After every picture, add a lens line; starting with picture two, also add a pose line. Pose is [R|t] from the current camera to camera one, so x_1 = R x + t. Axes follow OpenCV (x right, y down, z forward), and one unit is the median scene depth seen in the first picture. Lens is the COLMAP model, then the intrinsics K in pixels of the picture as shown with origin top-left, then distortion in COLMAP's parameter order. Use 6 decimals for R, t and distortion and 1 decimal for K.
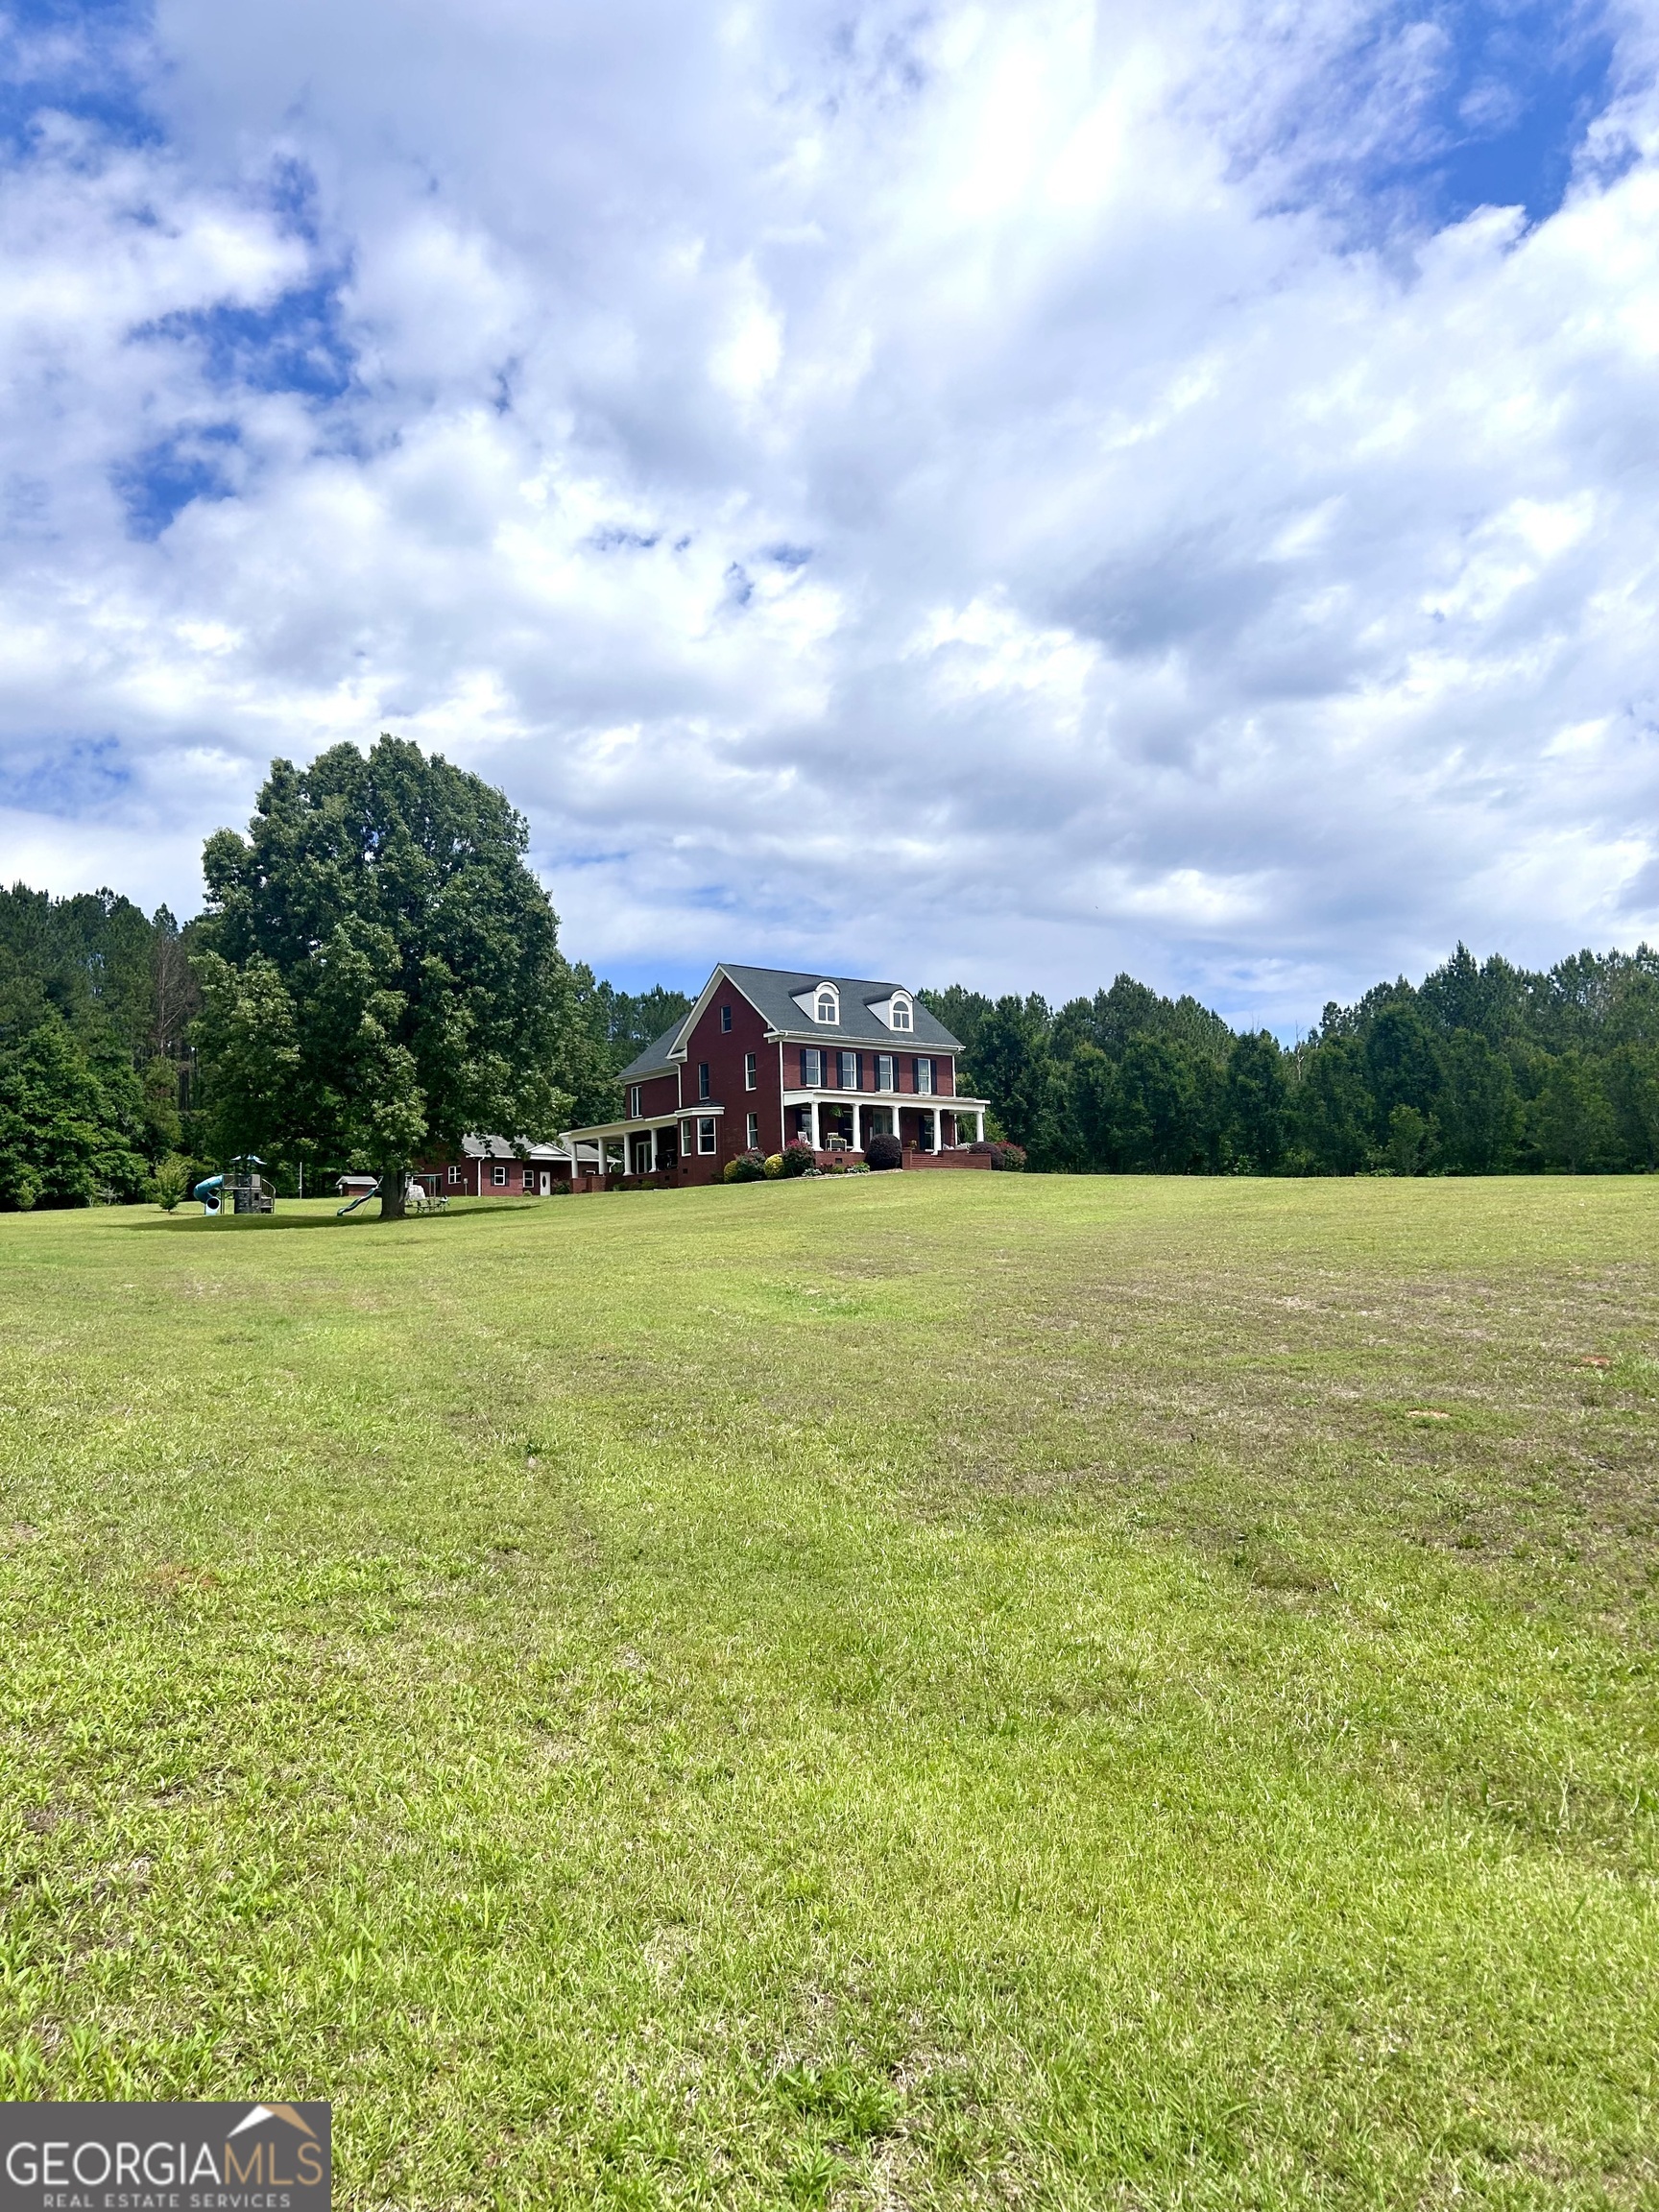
lens RADIAL K [[1665.6, 0, 846.0], [0, 1665.6, 1138.5], [0, 0, 1]] dist [0.068751, -0.052742]
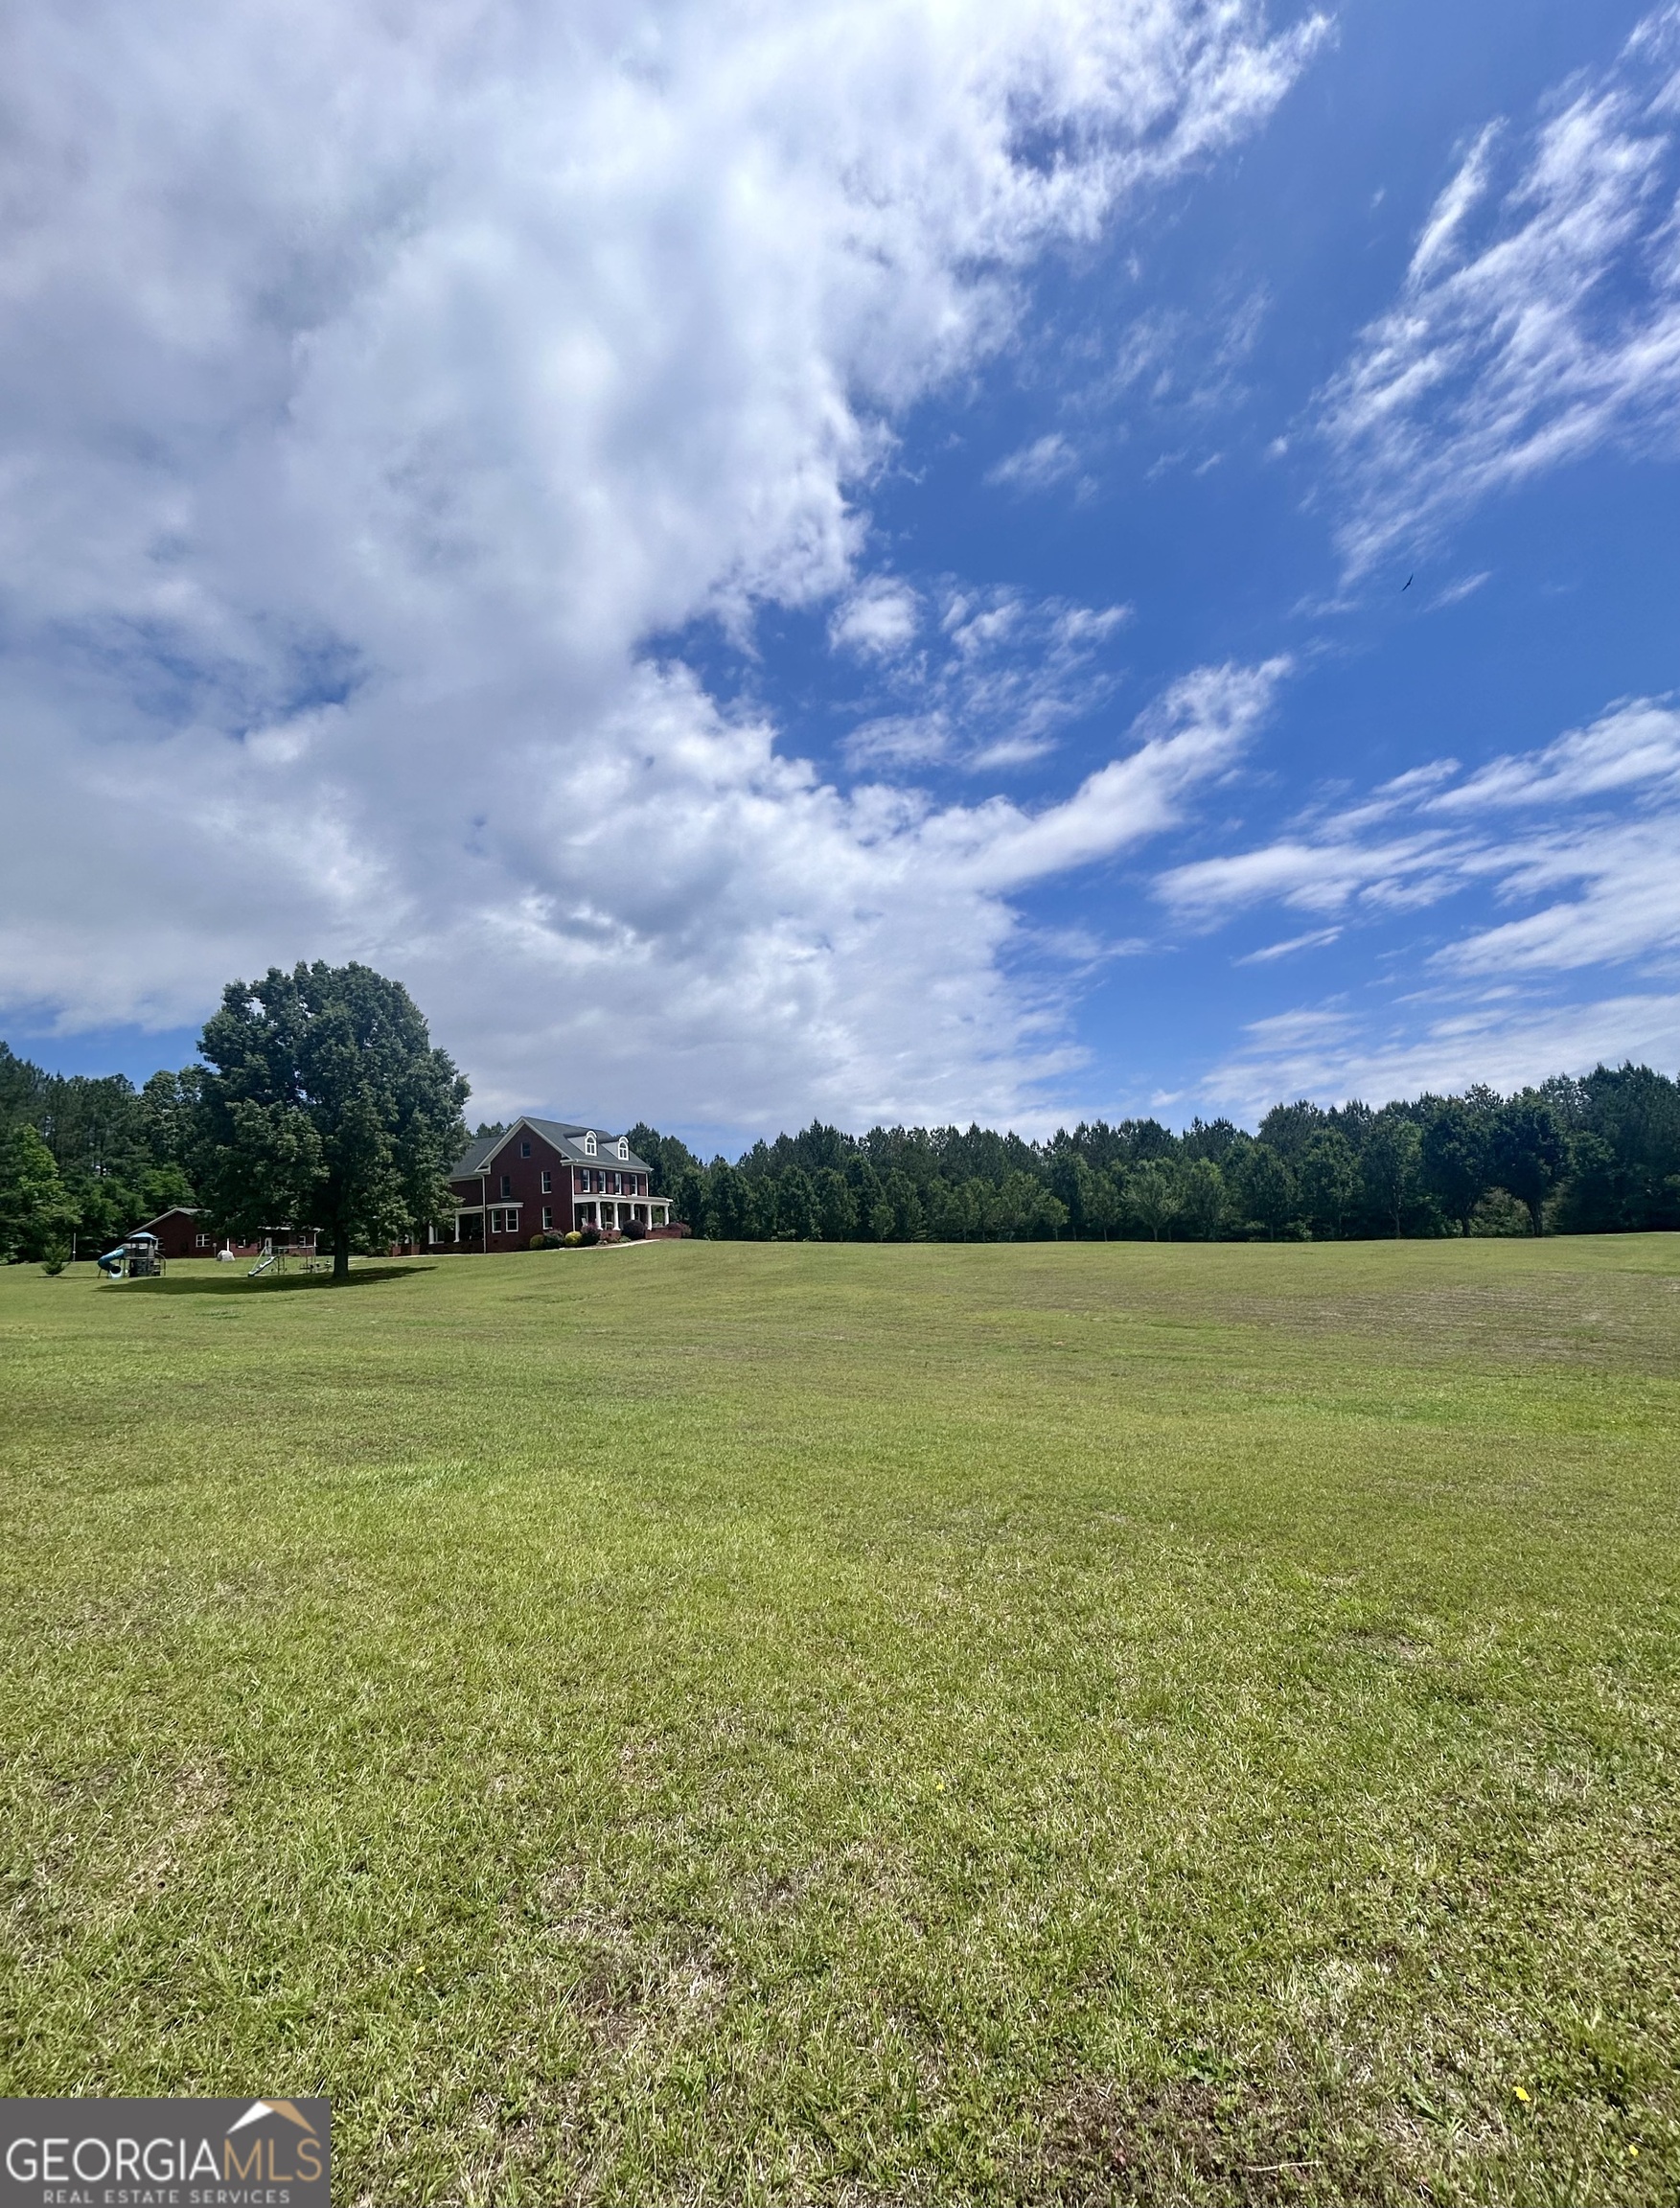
lens RADIAL K [[932.8, 0, 867.3], [0, 932.8, 1103.4], [0, 0, 1]] dist [-0.000914, -0.000227]
pose [[0.837869, 0.064219, 0.542081, -0.294145], [-0.006711, 0.994193, -0.107406, -0.019266], [-0.545830, 0.086355, 0.833434, 0.025031]]
